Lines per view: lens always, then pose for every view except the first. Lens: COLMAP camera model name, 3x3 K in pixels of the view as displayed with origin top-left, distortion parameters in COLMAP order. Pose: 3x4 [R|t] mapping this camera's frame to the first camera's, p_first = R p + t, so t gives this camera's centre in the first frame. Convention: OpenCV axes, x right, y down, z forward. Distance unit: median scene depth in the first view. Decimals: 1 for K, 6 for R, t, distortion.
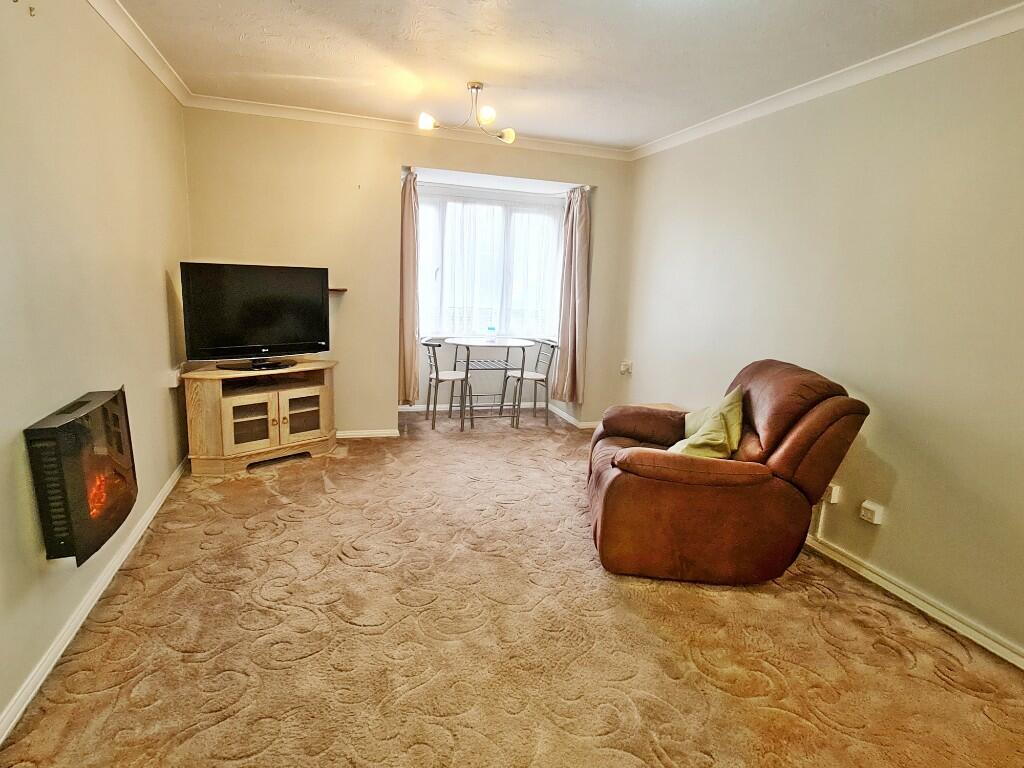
lens RADIAL K [[558.2, 0, 509.8], [0, 558.2, 372.0], [0, 0, 1]] dist [-0.001242, -0.000170]
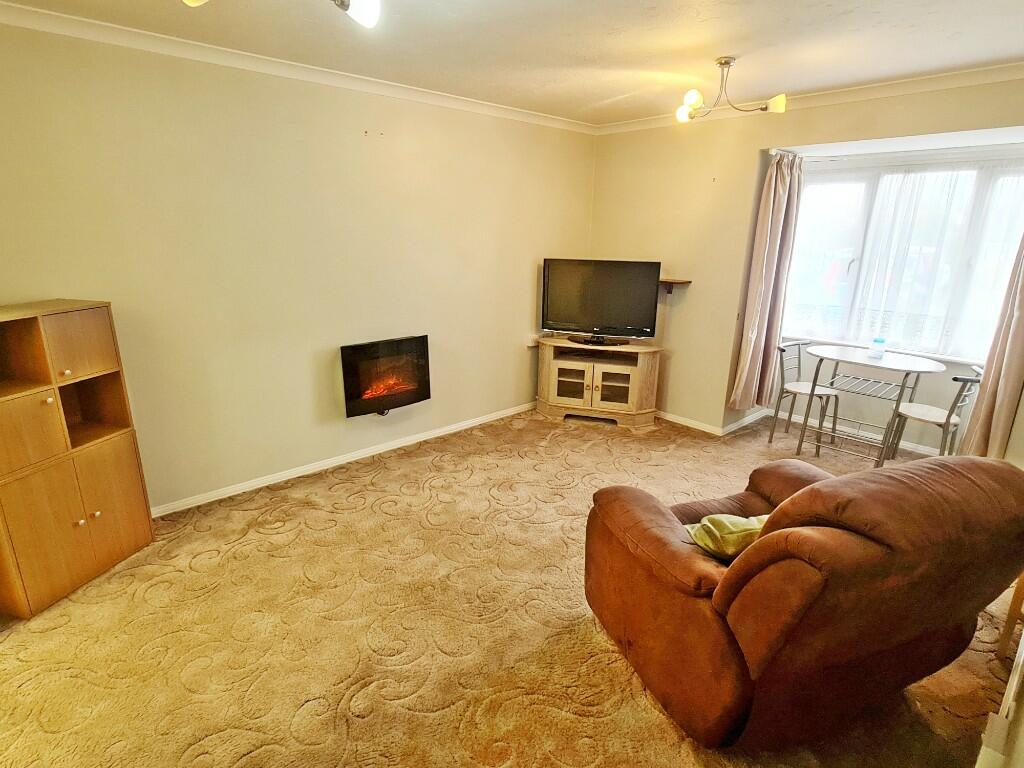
lens RADIAL K [[535.5, 0, 503.0], [0, 535.5, 373.8], [0, 0, 1]] dist [-0.003921, -0.000246]
pose [[0.429073, 0.192573, -0.882503, 0.532068], [-0.152451, 0.978433, 0.139385, -0.075355], [0.890312, 0.074732, 0.449177, 0.290437]]
